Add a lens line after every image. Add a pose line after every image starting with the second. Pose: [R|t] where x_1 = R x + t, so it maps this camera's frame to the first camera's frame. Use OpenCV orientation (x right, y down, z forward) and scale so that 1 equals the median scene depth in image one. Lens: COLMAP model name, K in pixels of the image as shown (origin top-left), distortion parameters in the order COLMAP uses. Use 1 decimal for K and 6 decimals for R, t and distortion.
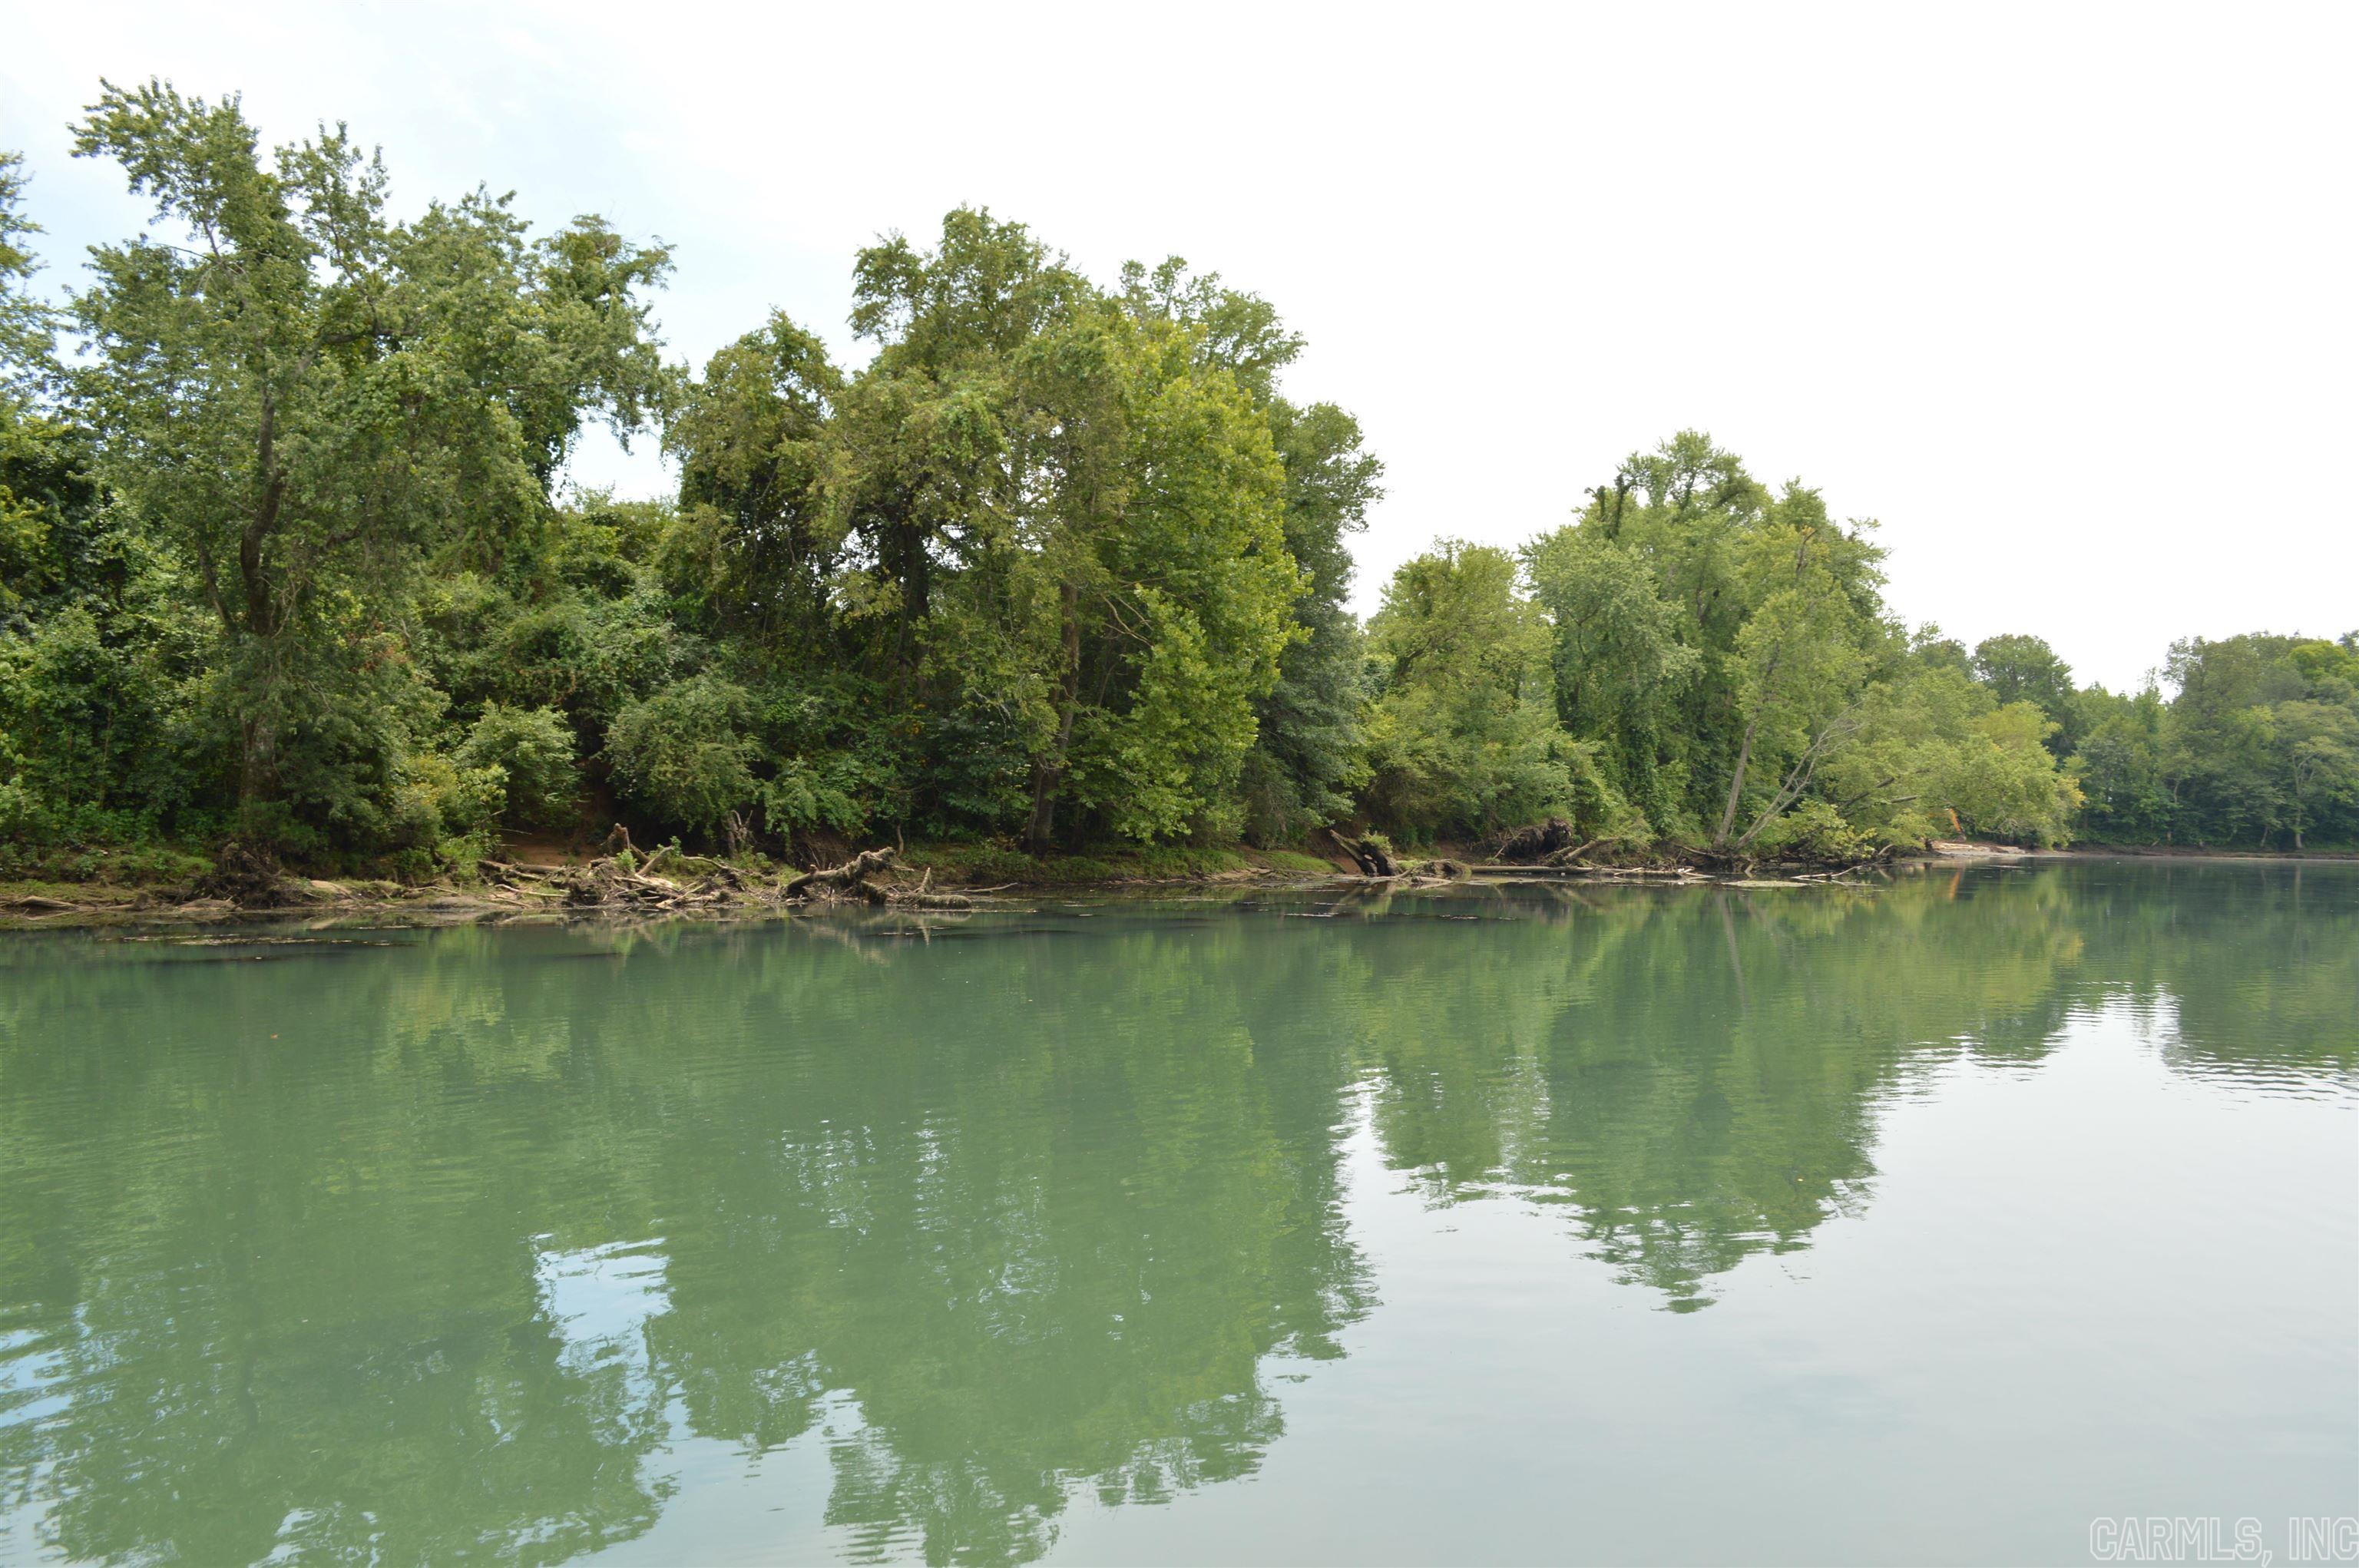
lens RADIAL K [[1879.0, 0, 1168.1], [0, 1879.0, 786.7], [0, 0, 1]] dist [0.000683, 0.004229]
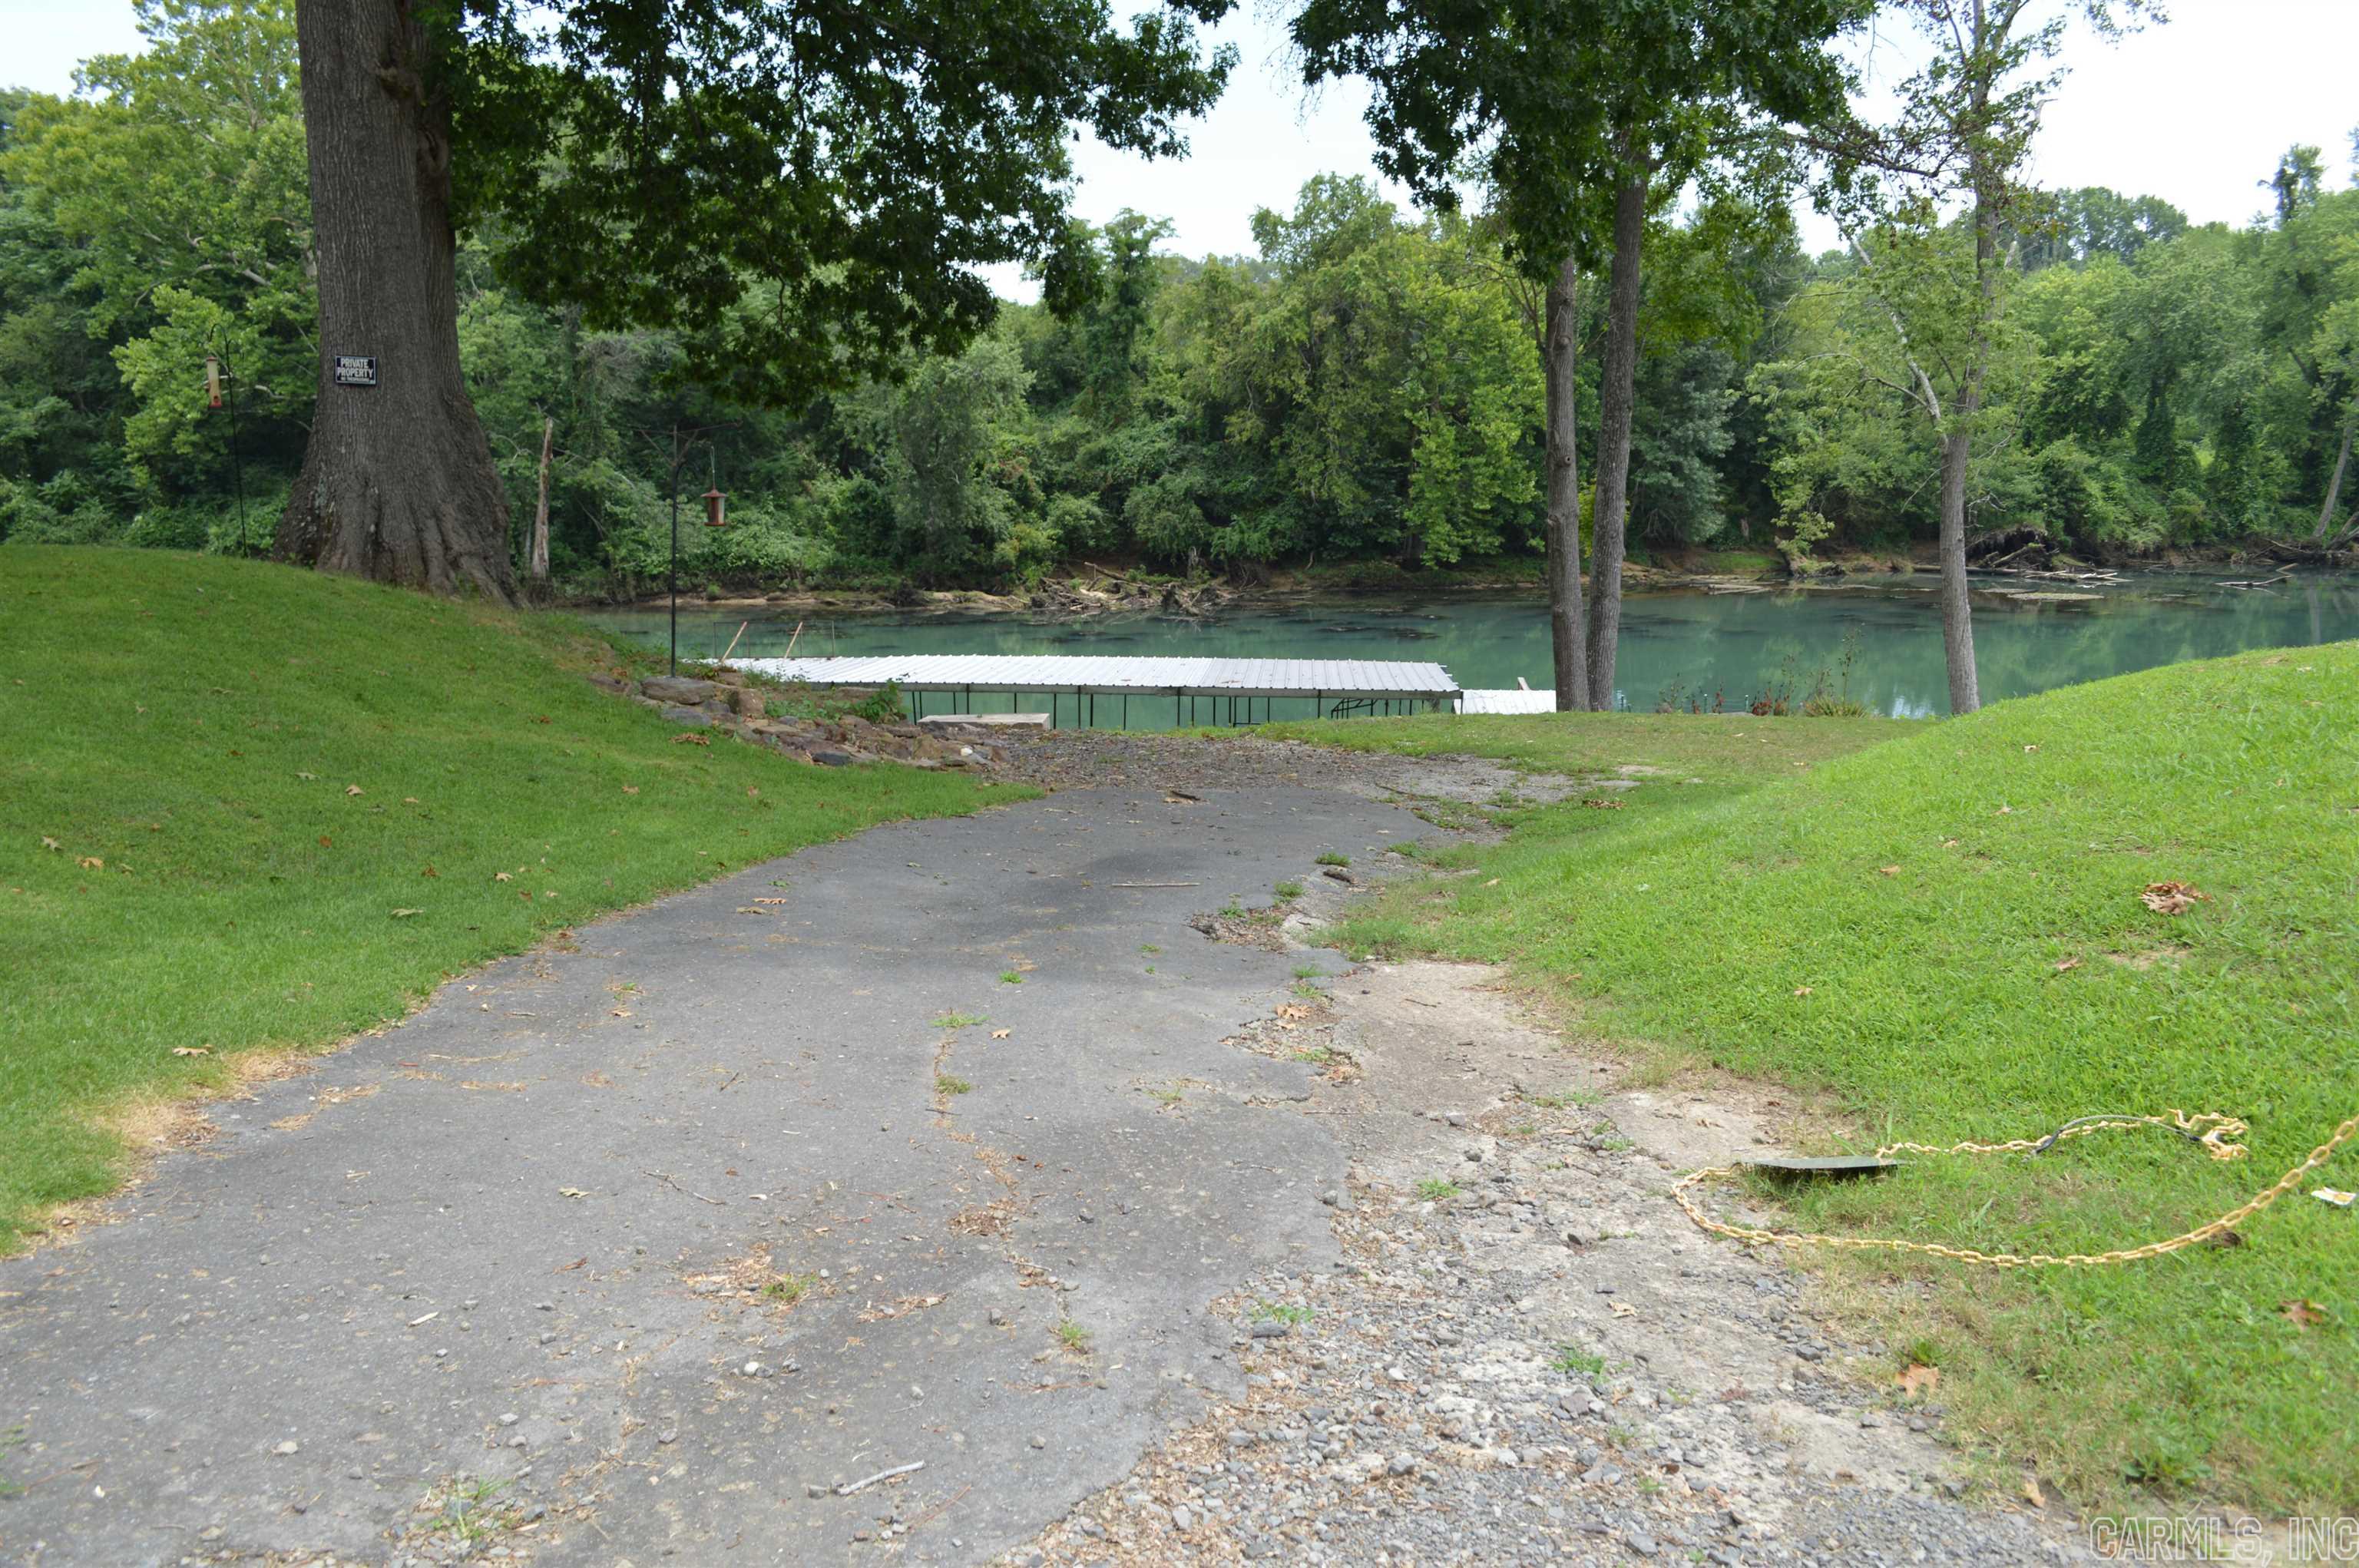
lens RADIAL K [[1879.0, 0, 1168.1], [0, 1879.0, 786.7], [0, 0, 1]] dist [0.000683, 0.004229]
pose [[0.786328, 0.103445, -0.609088, 0.865852], [0.029387, 0.978504, 0.204123, -0.130127], [0.617110, -0.178407, 0.766385, -0.436932]]
